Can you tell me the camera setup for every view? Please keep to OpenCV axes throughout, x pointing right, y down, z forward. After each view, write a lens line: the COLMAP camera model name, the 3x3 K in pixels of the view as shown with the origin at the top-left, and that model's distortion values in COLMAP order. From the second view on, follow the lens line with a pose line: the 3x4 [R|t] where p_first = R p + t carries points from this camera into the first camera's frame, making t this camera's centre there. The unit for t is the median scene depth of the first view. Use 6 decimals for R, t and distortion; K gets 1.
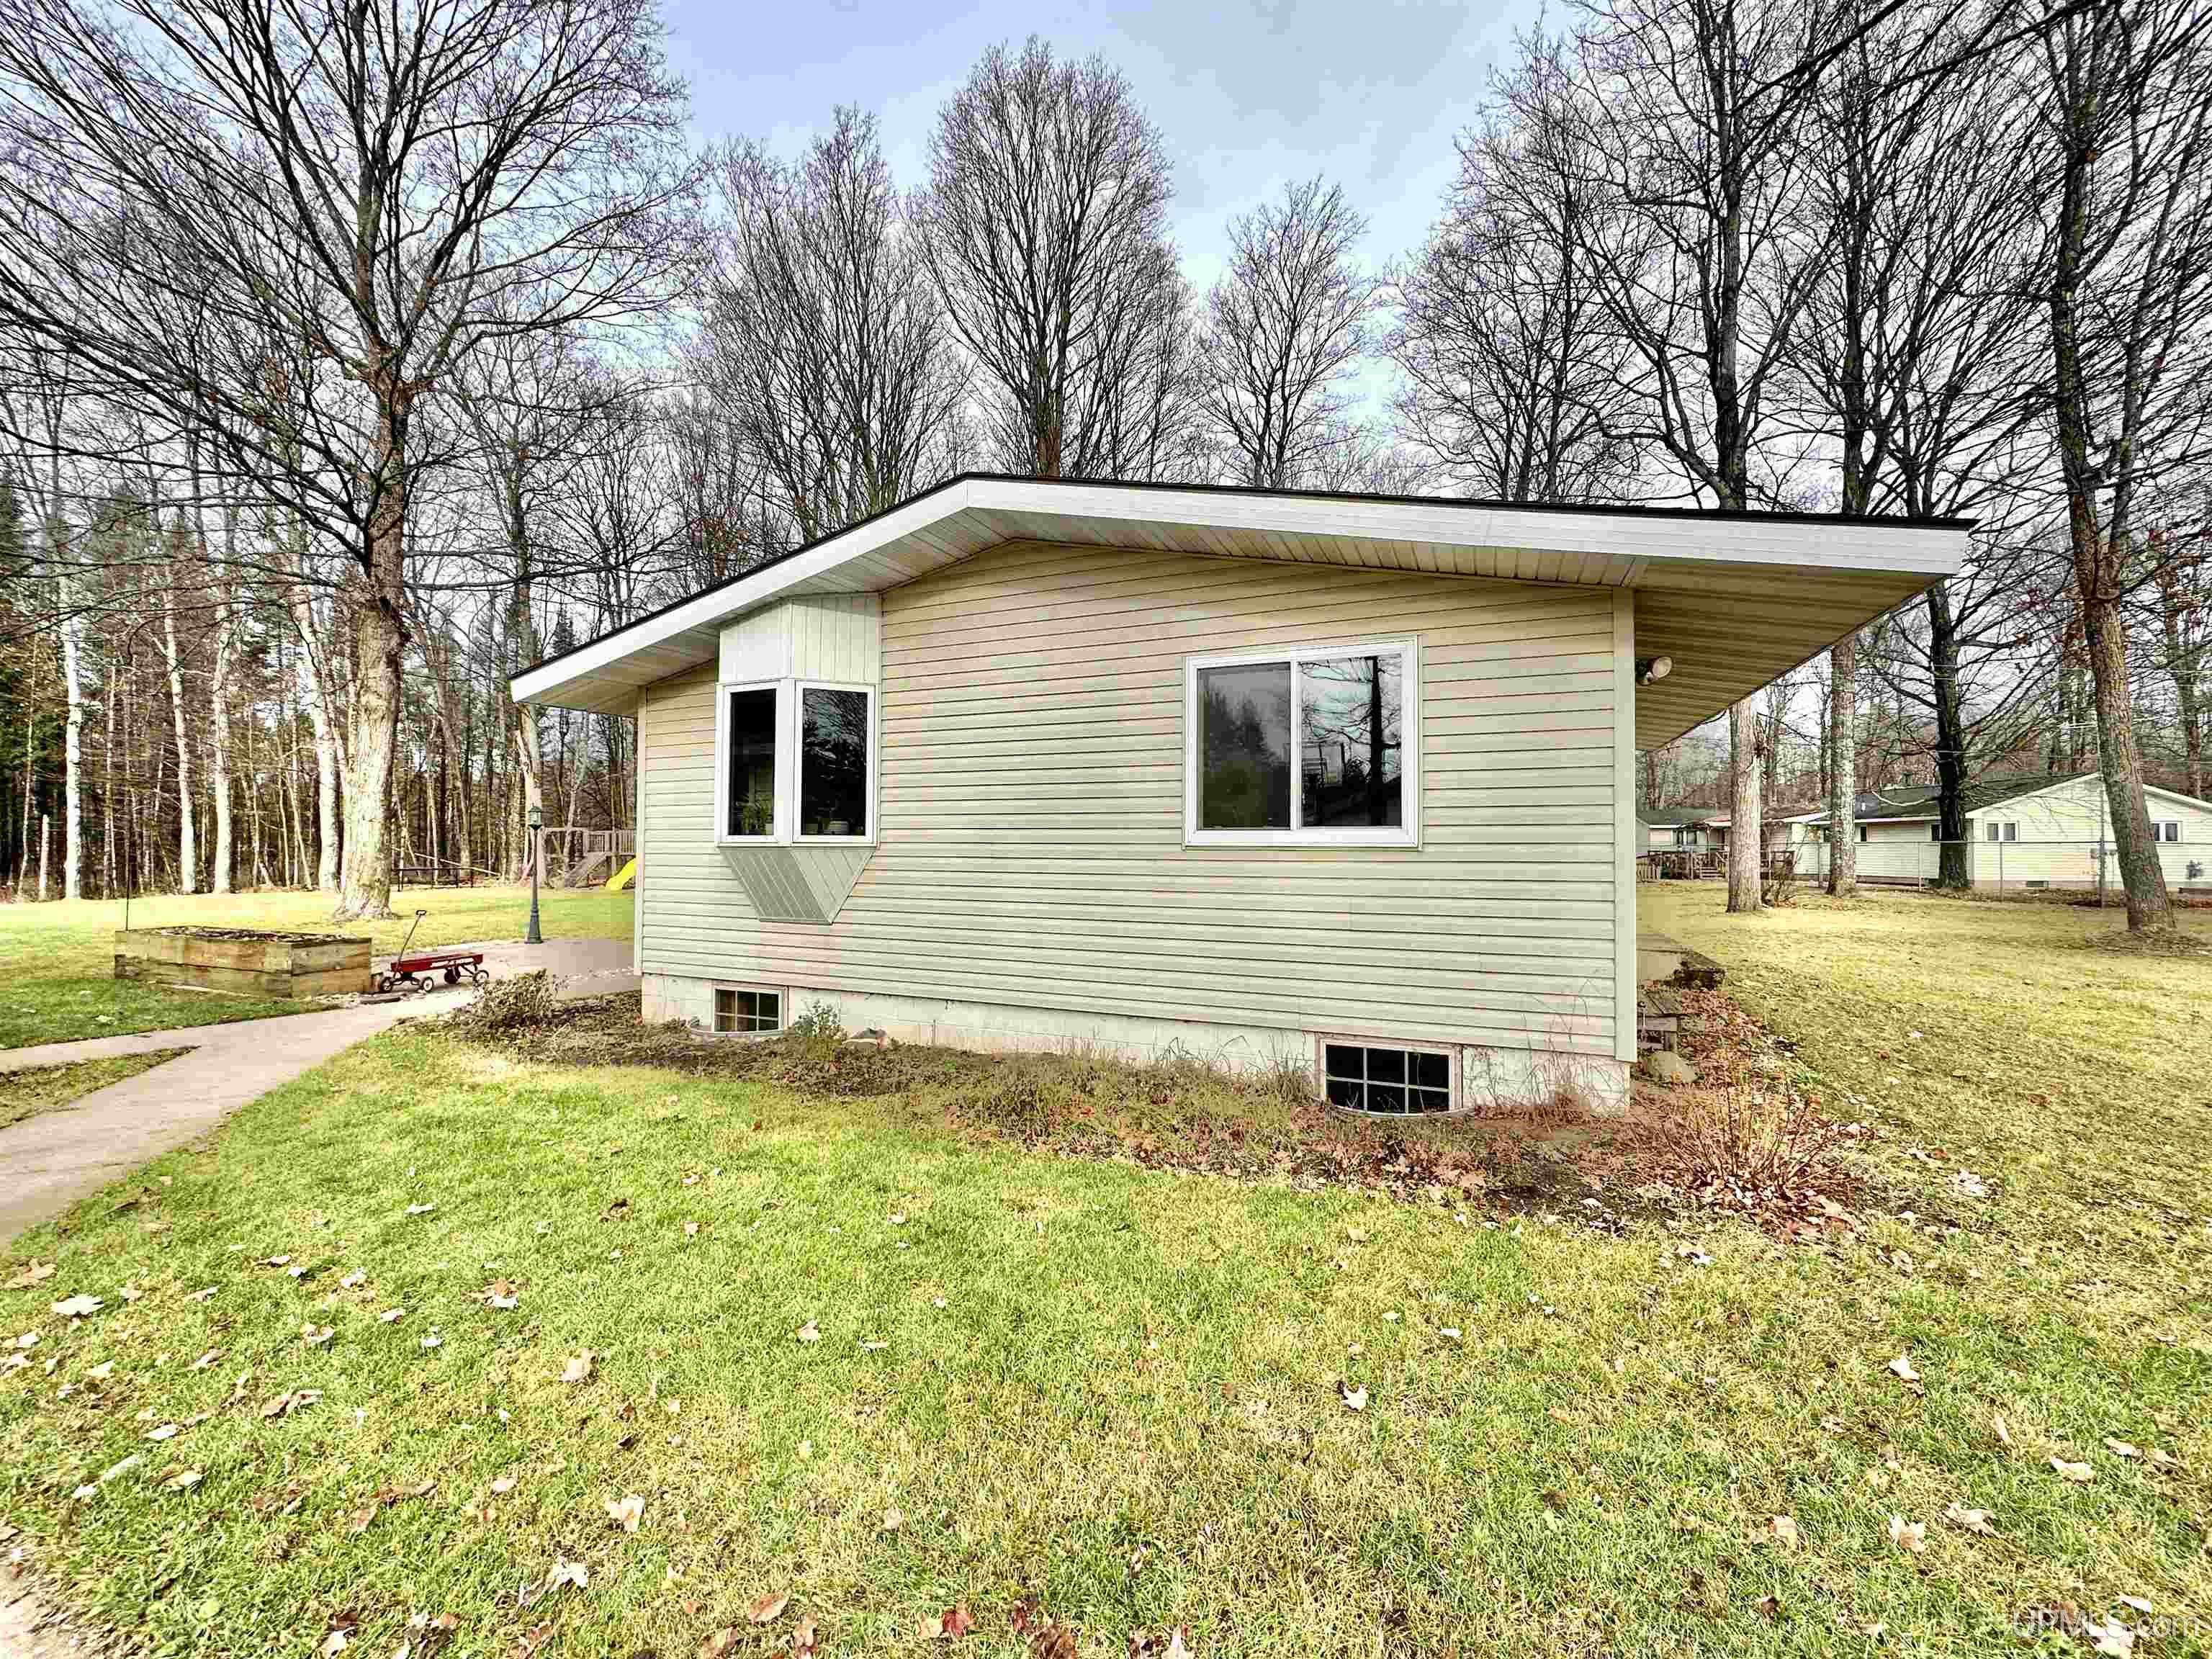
lens RADIAL K [[887.1, 0, 1106.0], [0, 887.1, 829.5], [0, 0, 1]] dist [-0.009449, 0.000217]
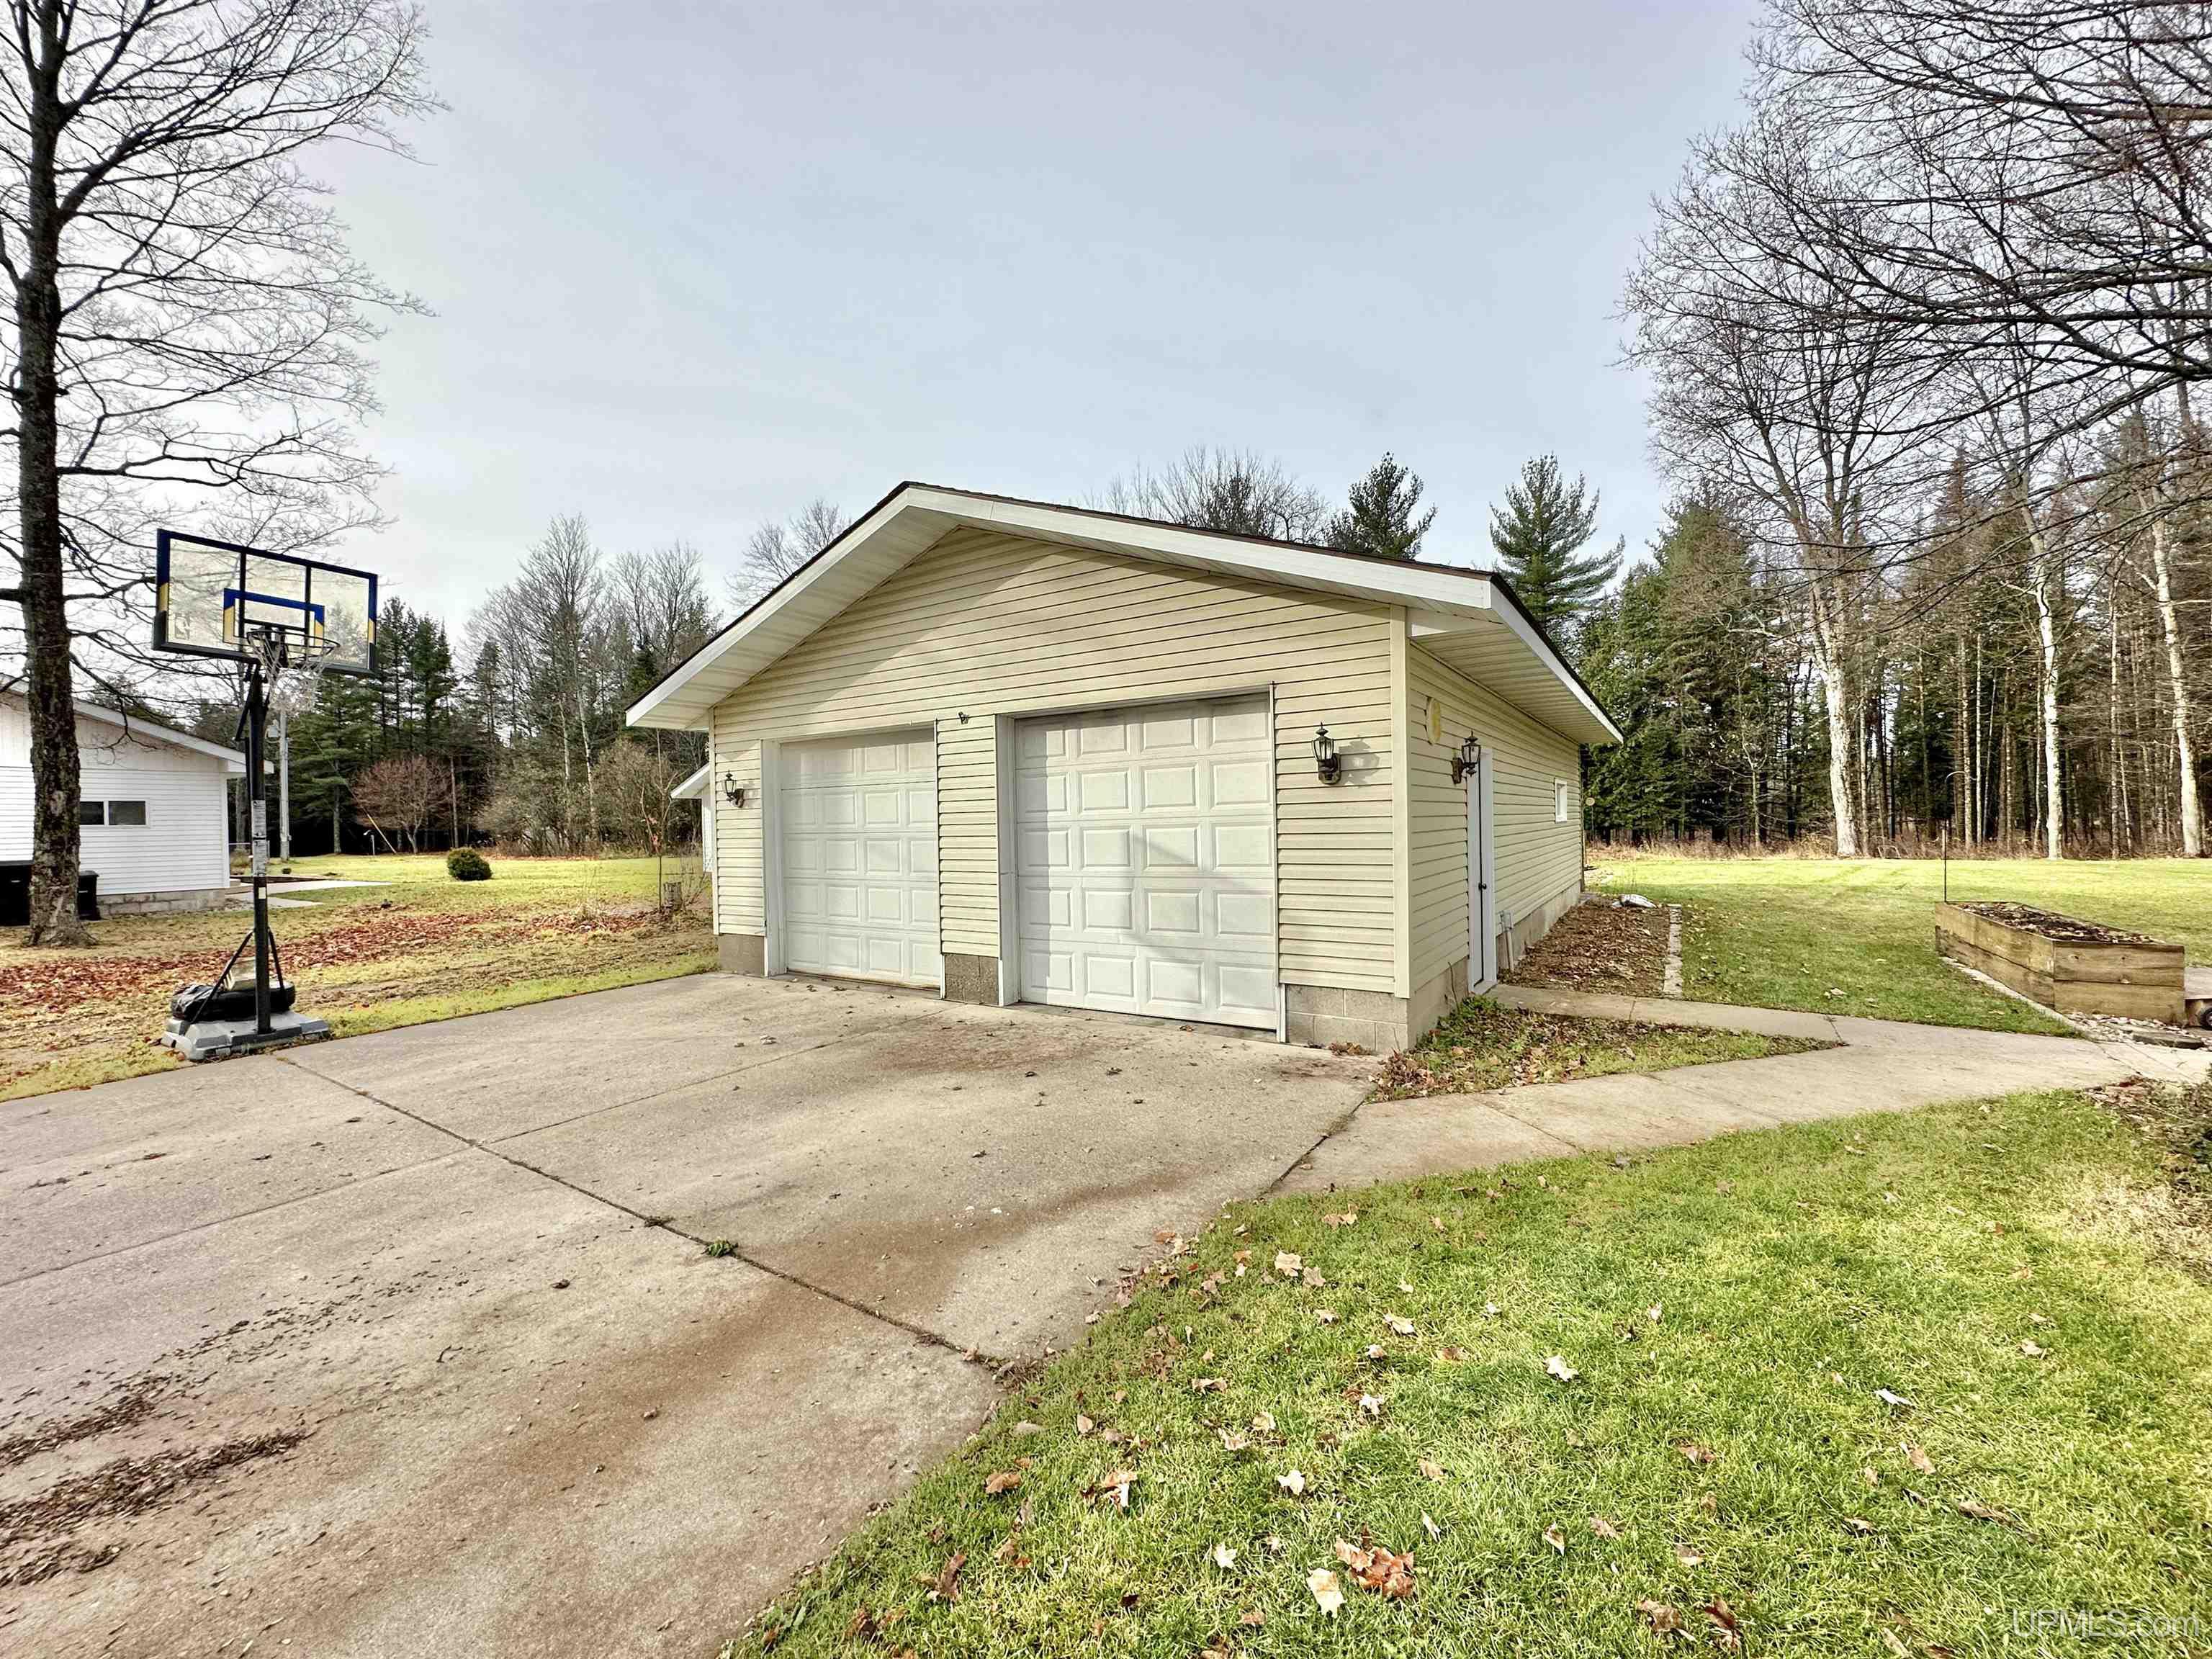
lens RADIAL K [[887.1, 0, 1106.0], [0, 887.1, 829.5], [0, 0, 1]] dist [-0.009449, 0.000217]
pose [[-0.171982, 0.008533, -0.985063, -0.021522], [0.042487, 0.999096, 0.001237, -0.009679], [0.984183, -0.041640, -0.172189, 0.545522]]
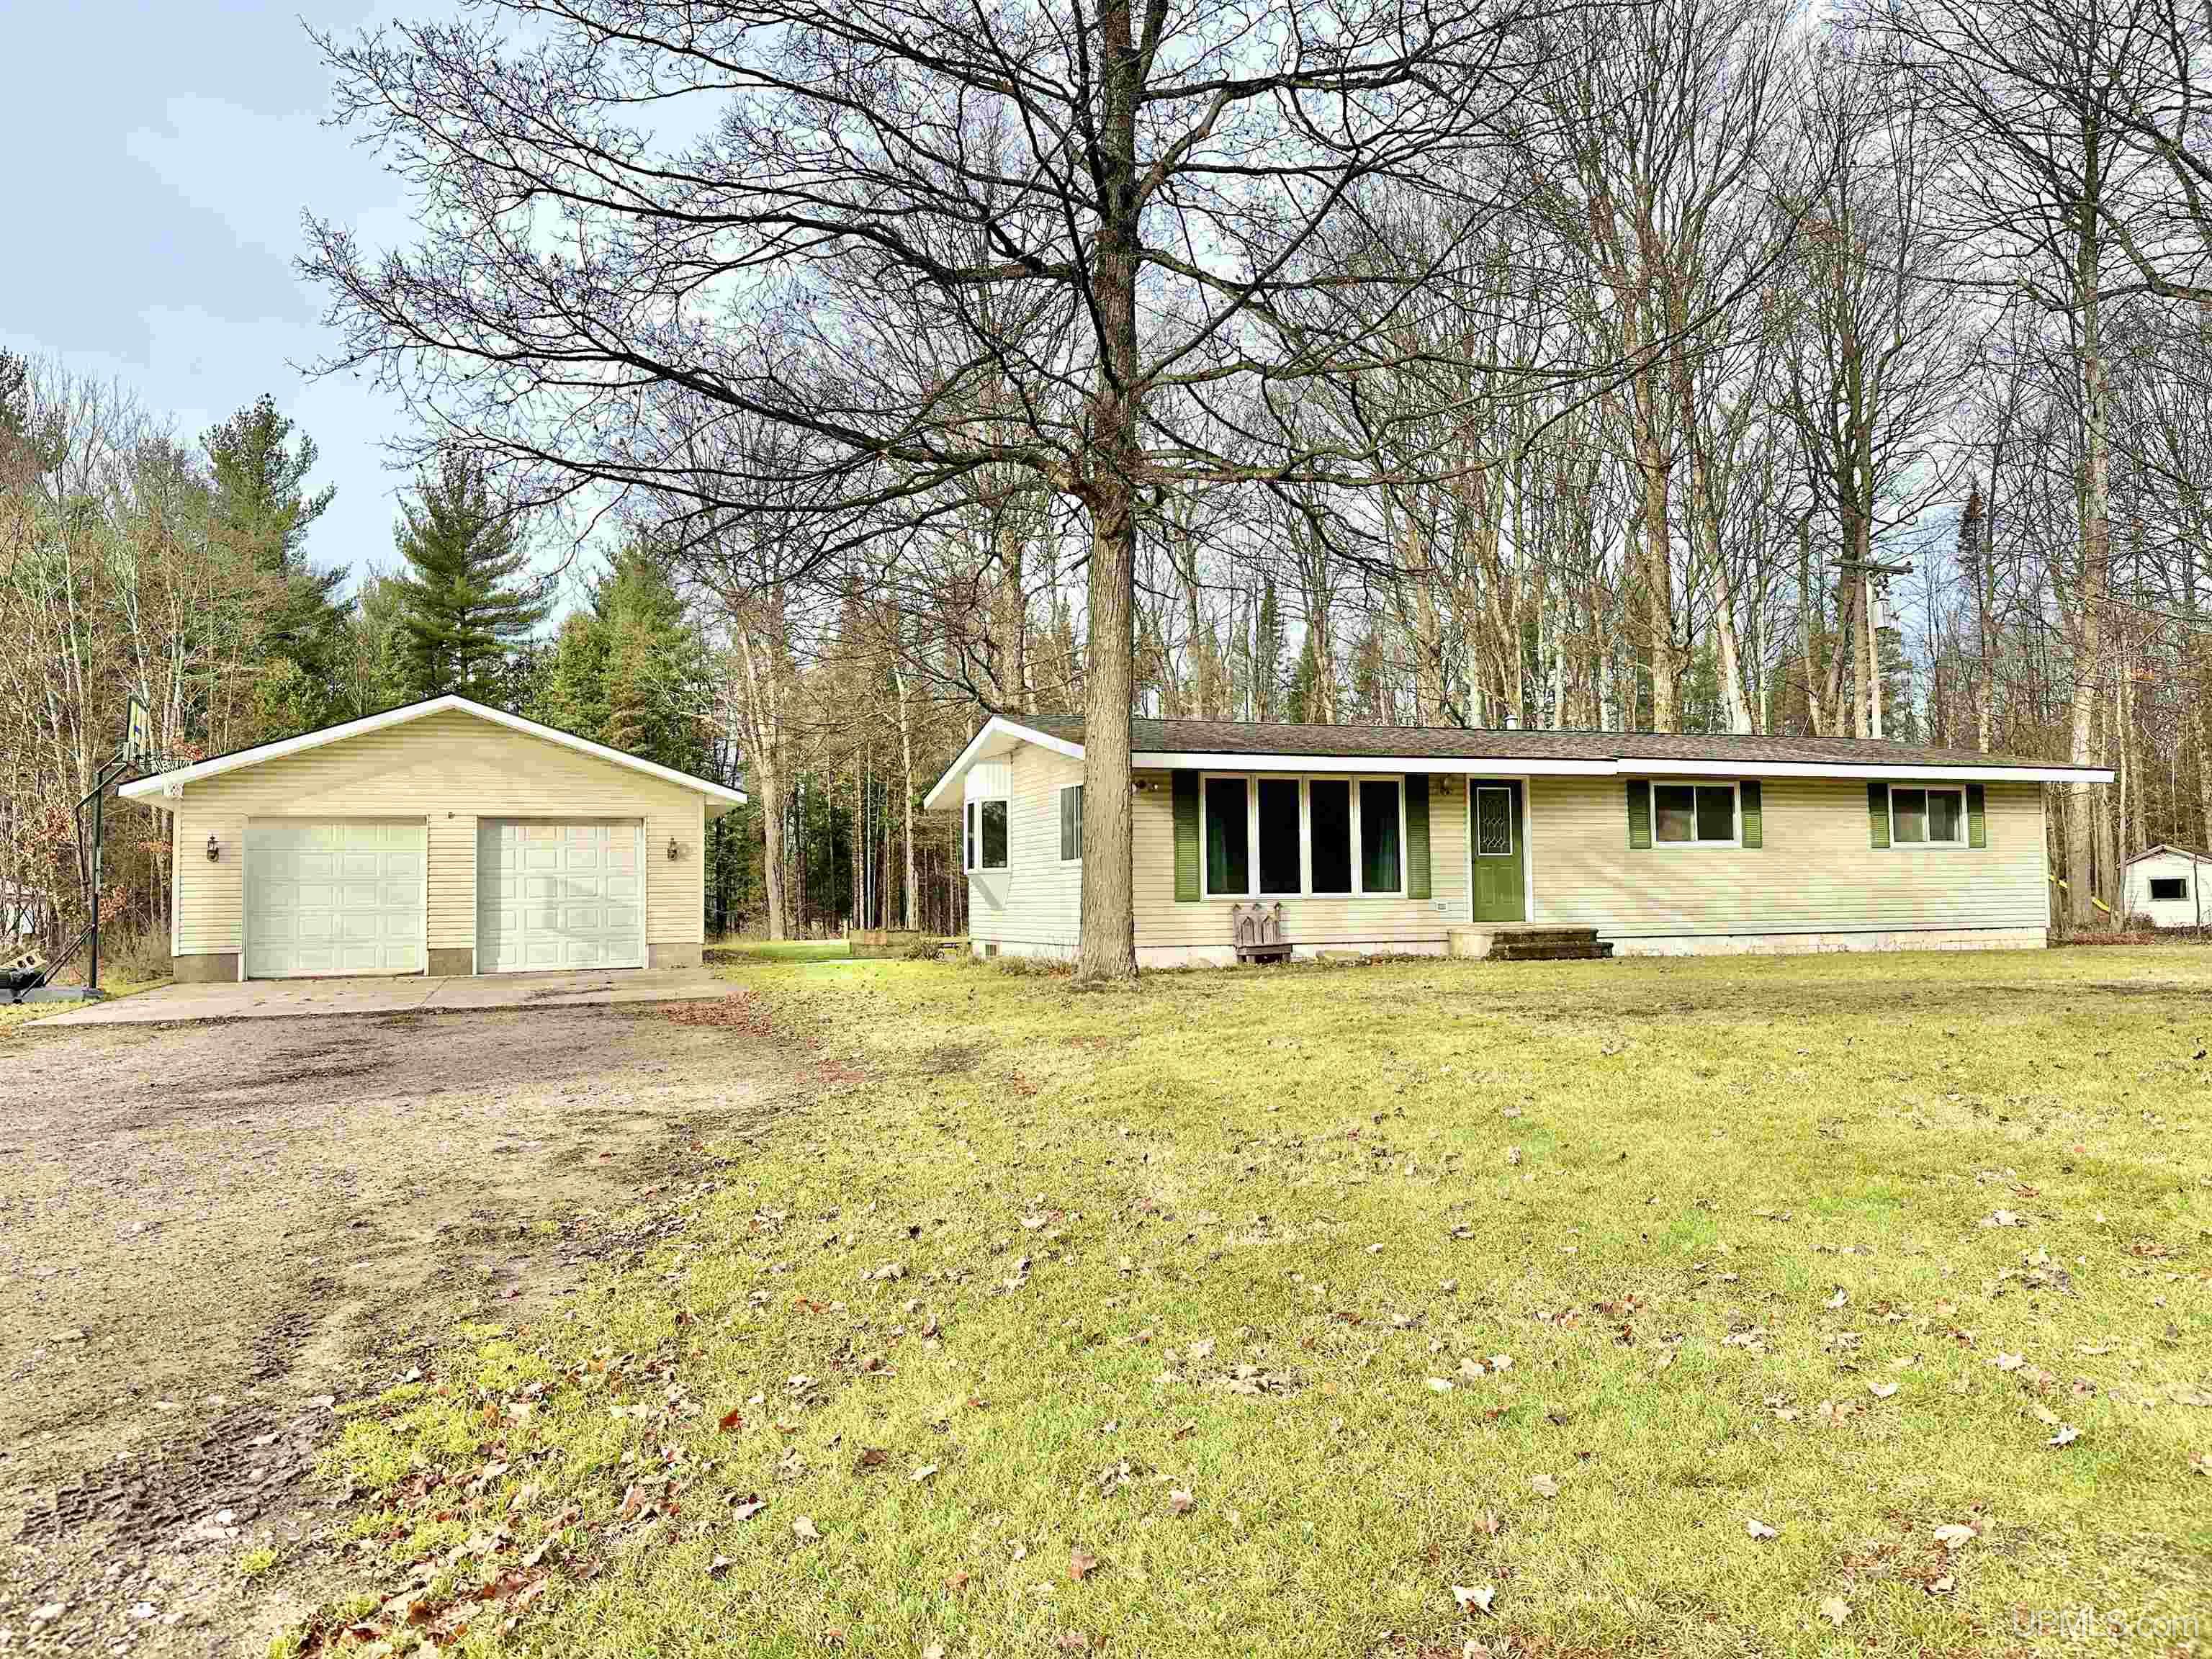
lens RADIAL K [[1546.3, 0, 1106.0], [0, 1546.3, 829.5], [0, 0, 1]] dist [0.090126, -0.155861]
pose [[0.688190, -0.049547, -0.723837, 2.759790], [0.033900, 0.998772, -0.036137, 0.059606], [0.724738, 0.000331, 0.689025, -1.374426]]
